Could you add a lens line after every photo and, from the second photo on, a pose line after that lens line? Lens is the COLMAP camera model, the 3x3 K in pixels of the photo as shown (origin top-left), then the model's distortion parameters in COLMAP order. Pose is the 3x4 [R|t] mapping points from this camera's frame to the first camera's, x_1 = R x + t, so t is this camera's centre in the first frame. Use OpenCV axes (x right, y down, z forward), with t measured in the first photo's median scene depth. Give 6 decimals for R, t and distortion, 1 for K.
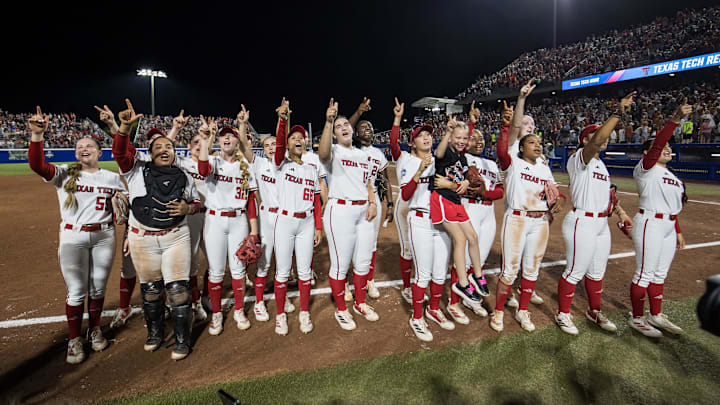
lens RADIAL K [[537.3, 0, 360.0], [0, 537.3, 198.9], [0, 0, 1]] dist [-0.061612, 0.013452]
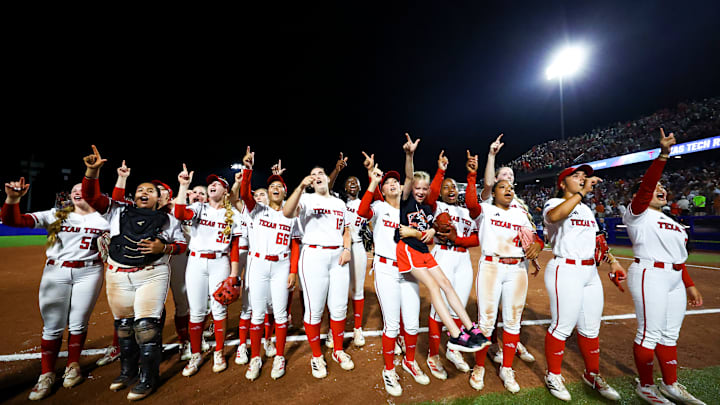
lens RADIAL K [[393.5, 0, 361.0], [0, 393.5, 199.3], [0, 0, 1]] dist [0.007199, -0.001969]
pose [[0.986359, -0.013083, -0.164087, 0.180050], [-0.017007, 0.983403, -0.180637, 0.051324], [0.163726, 0.180963, 0.969766, 0.248812]]
